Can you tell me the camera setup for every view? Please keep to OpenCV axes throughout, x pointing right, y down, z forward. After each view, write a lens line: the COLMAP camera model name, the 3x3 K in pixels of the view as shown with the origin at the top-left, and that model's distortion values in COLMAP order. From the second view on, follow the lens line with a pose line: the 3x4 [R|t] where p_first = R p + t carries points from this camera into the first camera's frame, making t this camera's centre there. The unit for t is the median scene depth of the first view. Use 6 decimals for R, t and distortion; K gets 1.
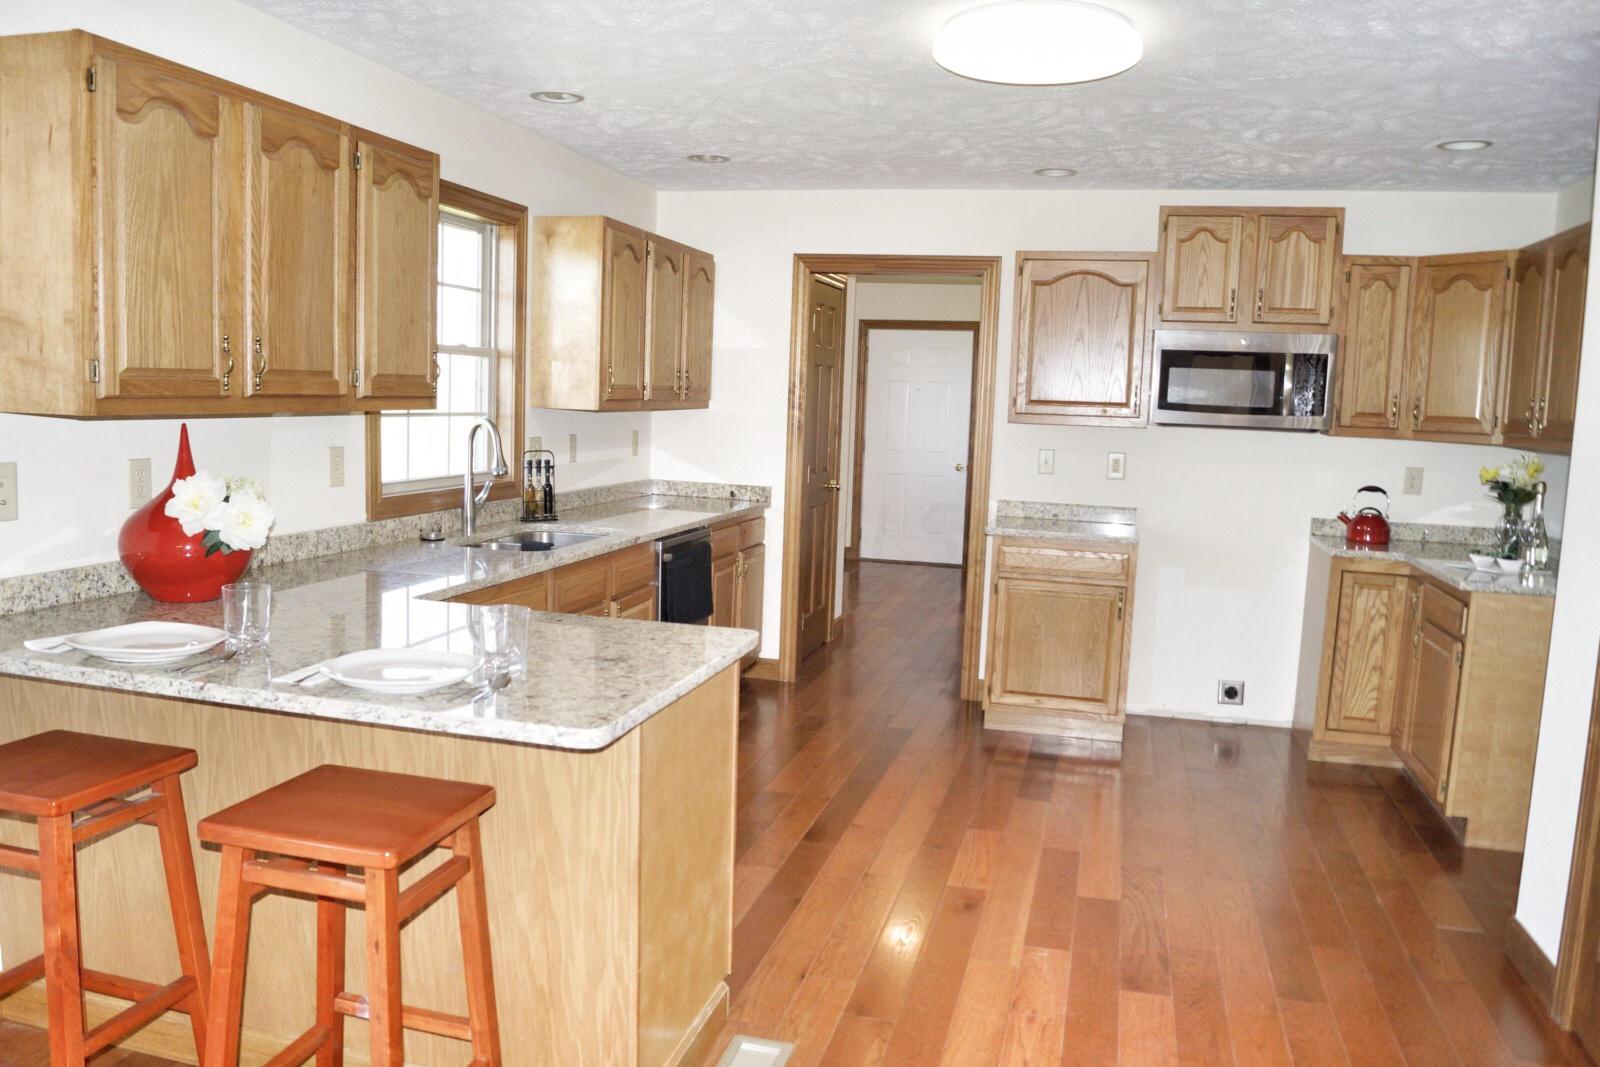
lens RADIAL K [[1238.4, 0, 772.9], [0, 1238.4, 550.0], [0, 0, 1]] dist [-0.082514, 0.015475]
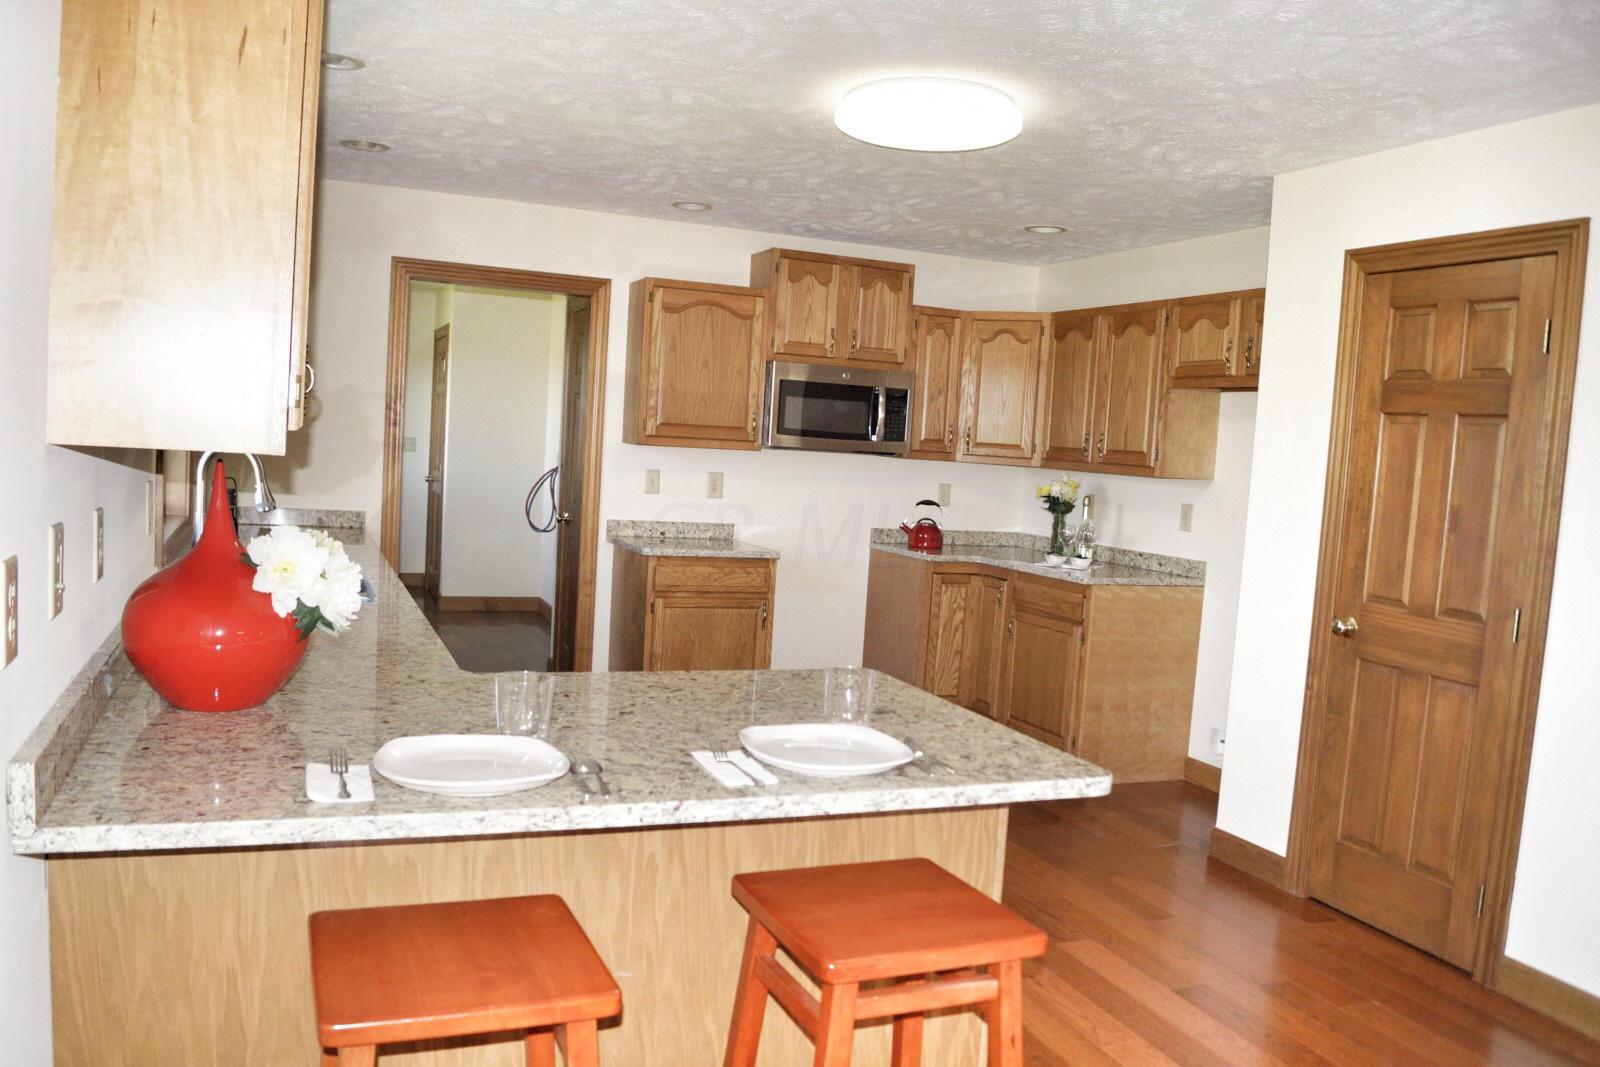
lens RADIAL K [[1238.4, 0, 772.9], [0, 1238.4, 550.0], [0, 0, 1]] dist [-0.082514, 0.015475]
pose [[0.794260, -0.041468, 0.606162, -0.385811], [0.042811, 0.999008, 0.012248, -0.026757], [-0.606068, 0.016222, 0.795247, 0.135780]]
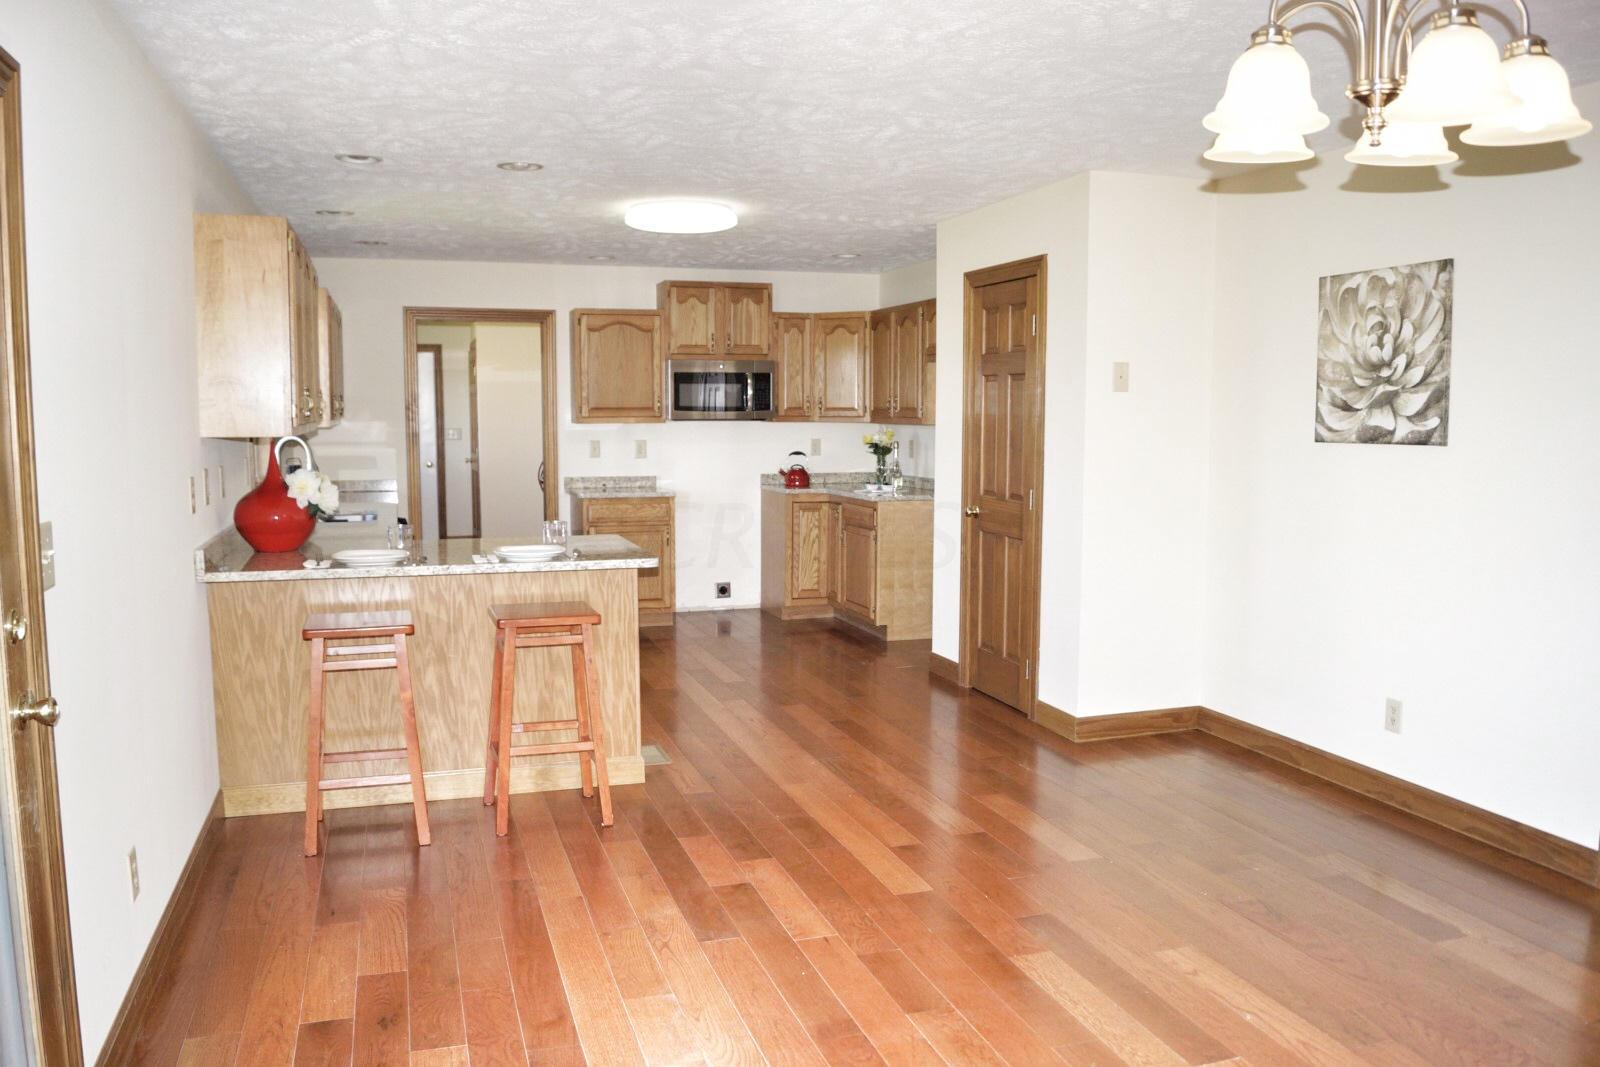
lens RADIAL K [[1238.4, 0, 772.9], [0, 1238.4, 550.0], [0, 0, 1]] dist [-0.082514, 0.015475]
pose [[0.840604, -0.094573, 0.533330, -0.468418], [0.095054, 0.995116, 0.026641, 0.034443], [-0.533245, 0.028301, 0.845487, -0.422121]]
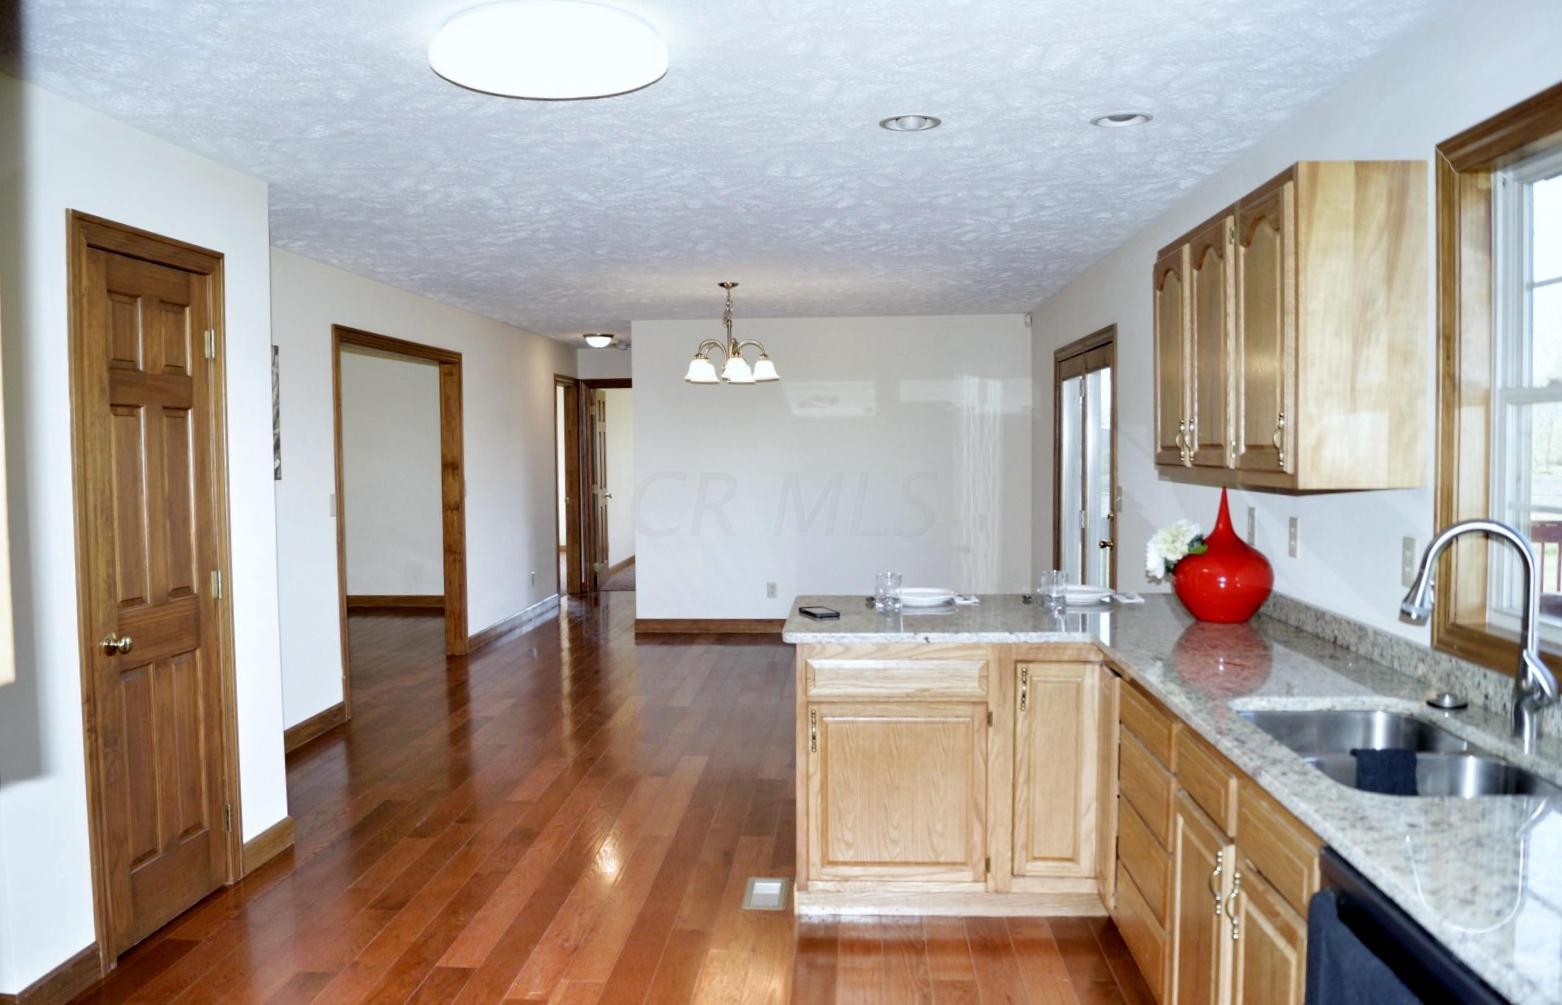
lens RADIAL K [[1242.9, 0, 781.0], [0, 1242.9, 502.5], [0, 0, 1]] dist [-0.004186, -0.002855]
pose [[-0.976422, -0.015382, -0.215320, 0.162706], [-0.051956, 0.984883, 0.165246, -0.170337], [0.209524, 0.172537, -0.962461, 1.293625]]
